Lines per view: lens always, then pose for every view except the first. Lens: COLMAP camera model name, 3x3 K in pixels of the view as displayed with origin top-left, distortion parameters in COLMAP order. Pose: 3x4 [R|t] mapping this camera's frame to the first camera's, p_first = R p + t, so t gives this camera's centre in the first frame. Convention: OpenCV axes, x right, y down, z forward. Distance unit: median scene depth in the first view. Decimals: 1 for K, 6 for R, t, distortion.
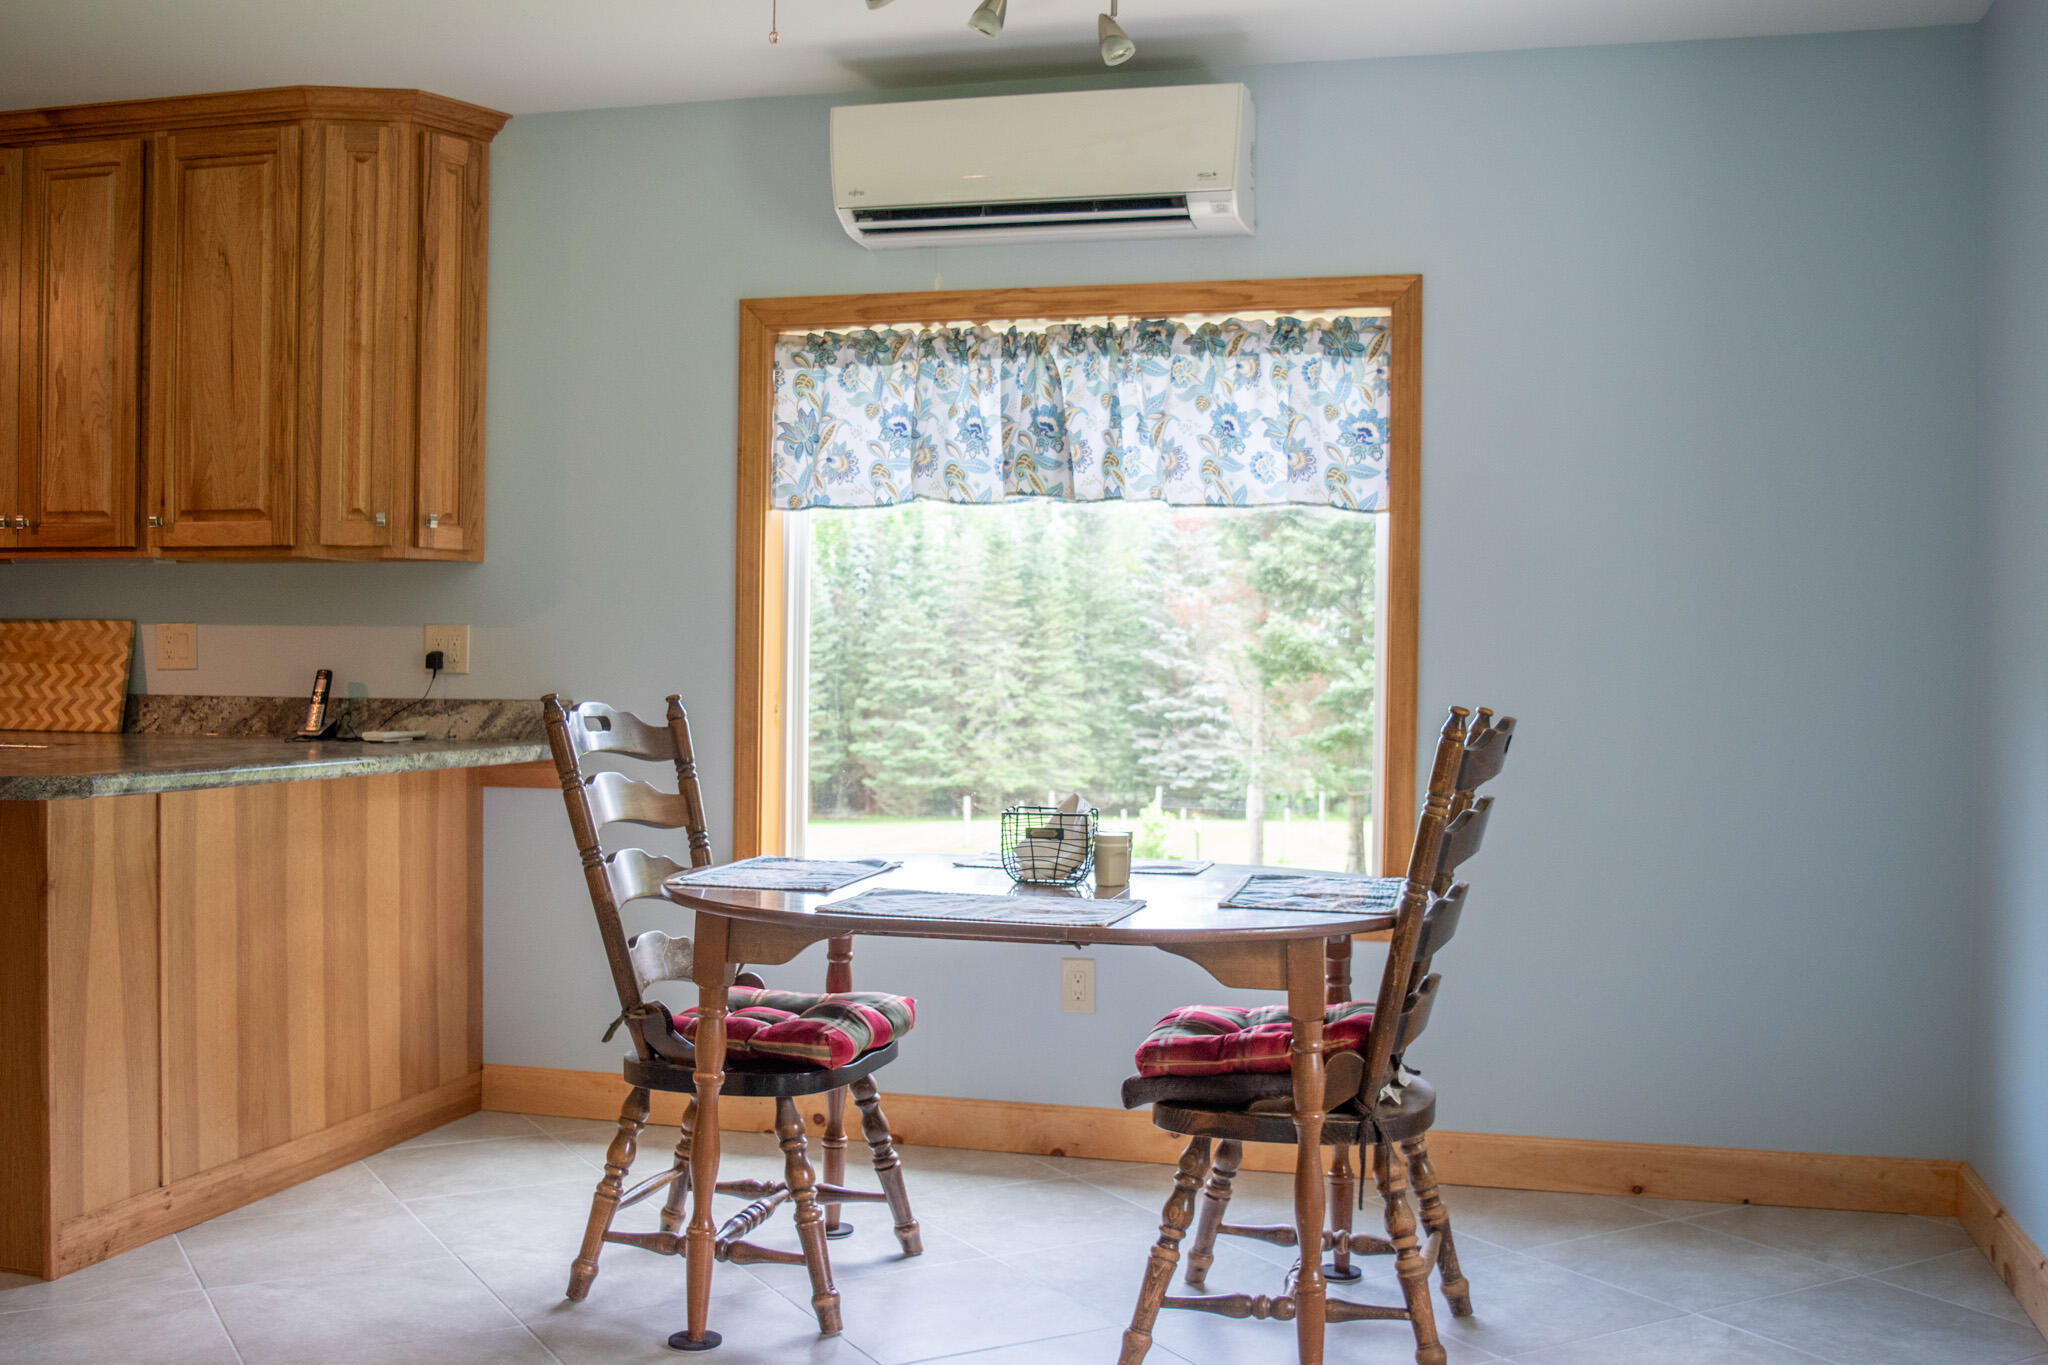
lens RADIAL K [[2036.0, 0, 1033.5], [0, 2036.0, 682.0], [0, 0, 1]] dist [-0.069496, 0.000000]
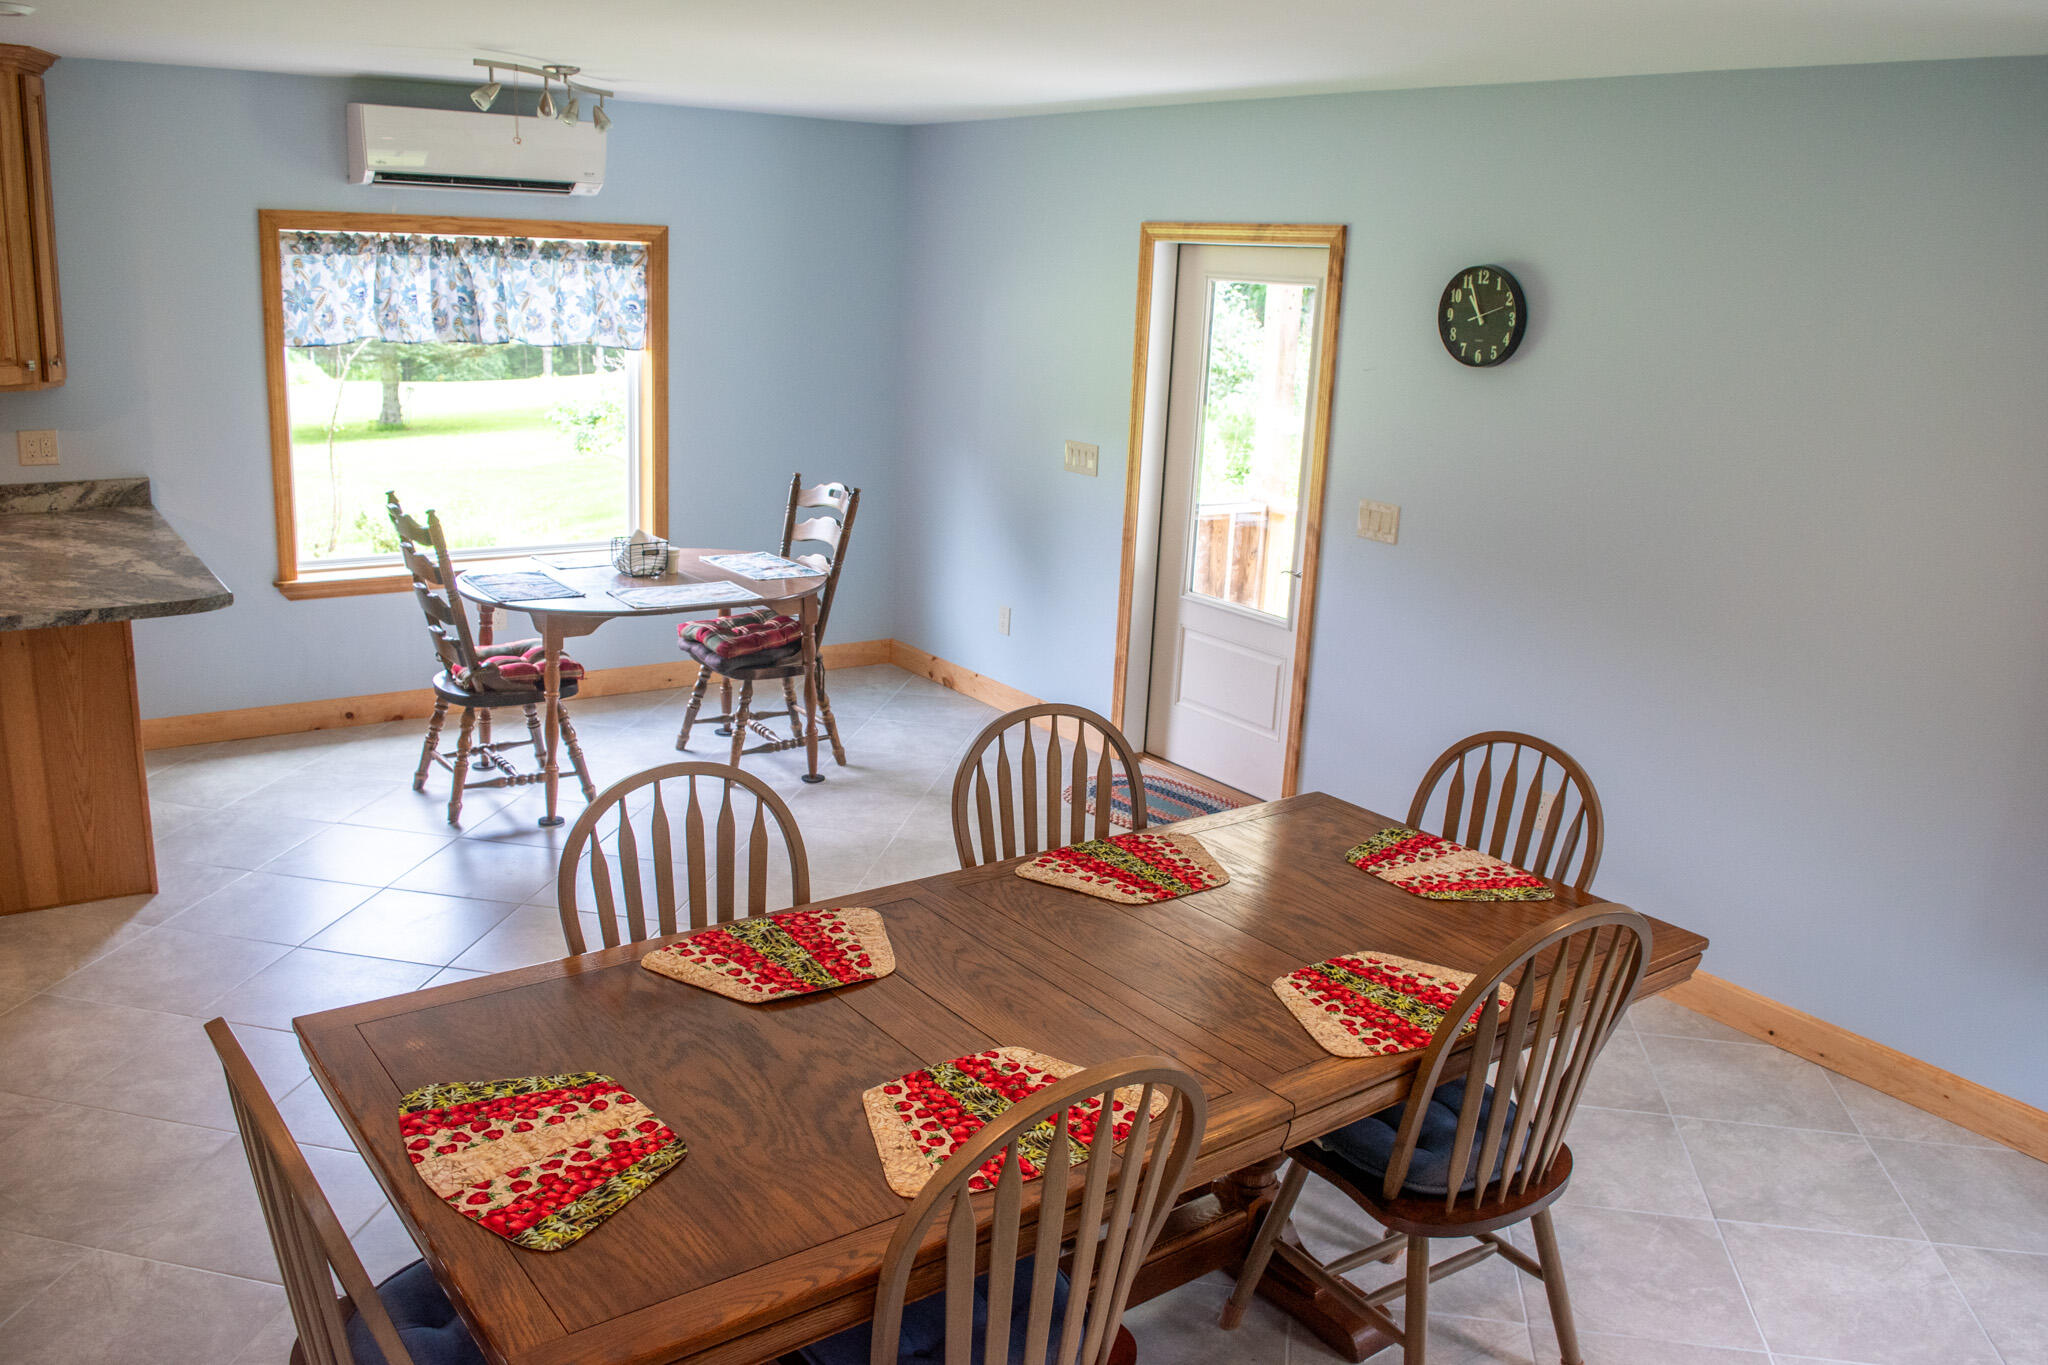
lens RADIAL K [[1612.4, 0, 1014.2], [0, 1612.4, 682.5], [0, 0, 1]] dist [-0.096393, 0.017218]
pose [[0.644047, -0.175349, 0.744618, -0.737252], [-0.032496, 0.966225, 0.255642, -0.168476], [-0.764296, -0.188842, 0.616596, -0.235655]]
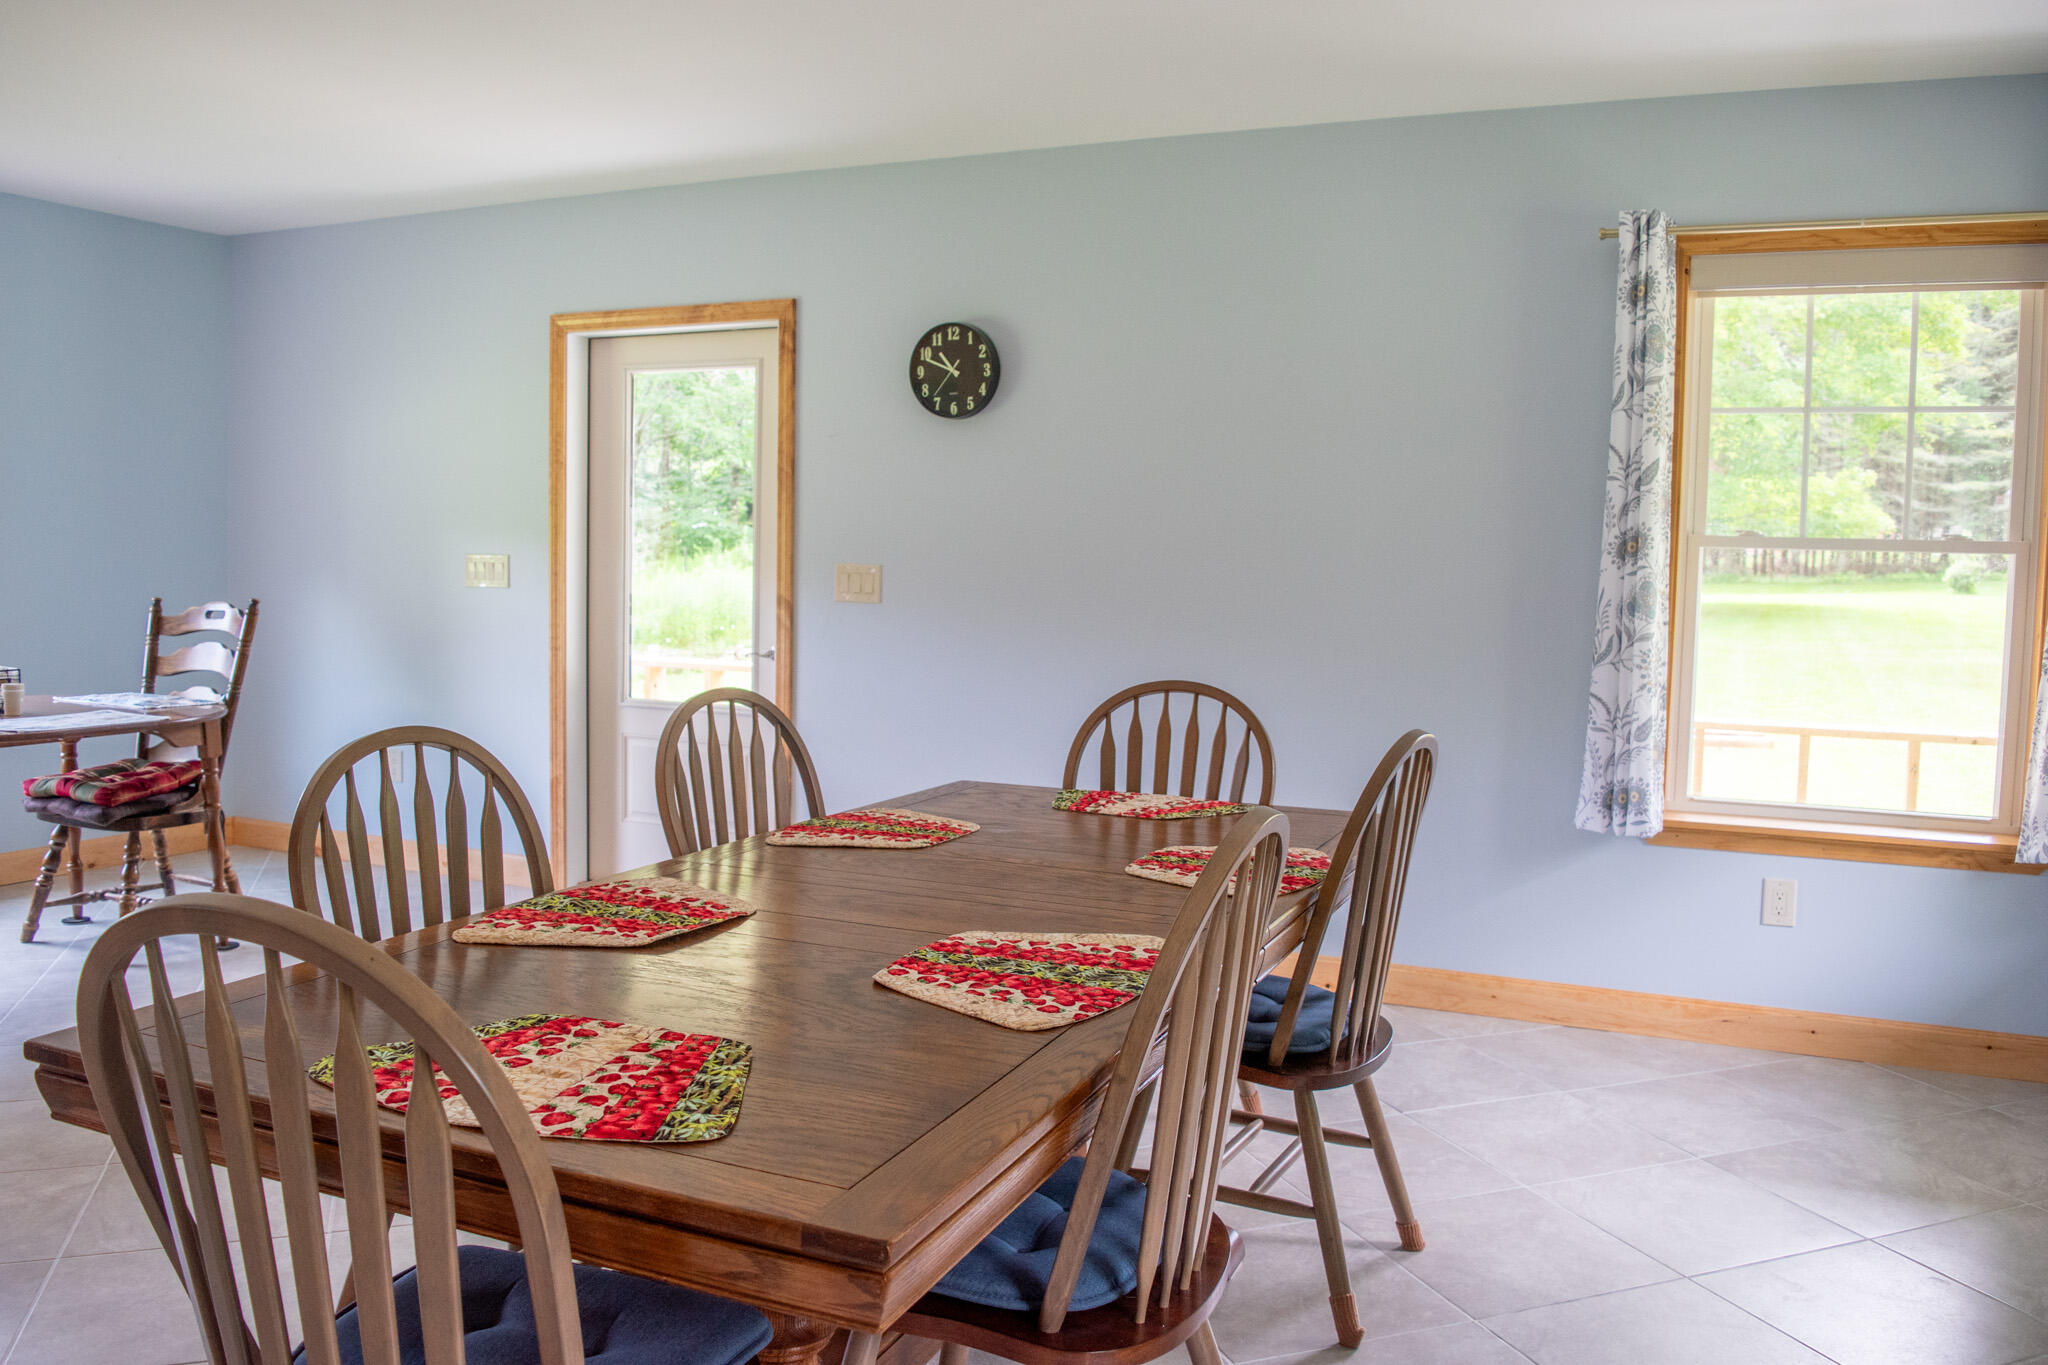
lens RADIAL K [[1612.4, 0, 1026.8], [0, 1612.4, 680.9], [0, 0, 1]] dist [-0.096393, 0.017218]
pose [[0.171581, -0.086671, 0.981350, -0.813351], [-0.011957, 0.995866, 0.090044, -0.038342], [-0.985097, -0.027184, 0.169835, -0.035748]]
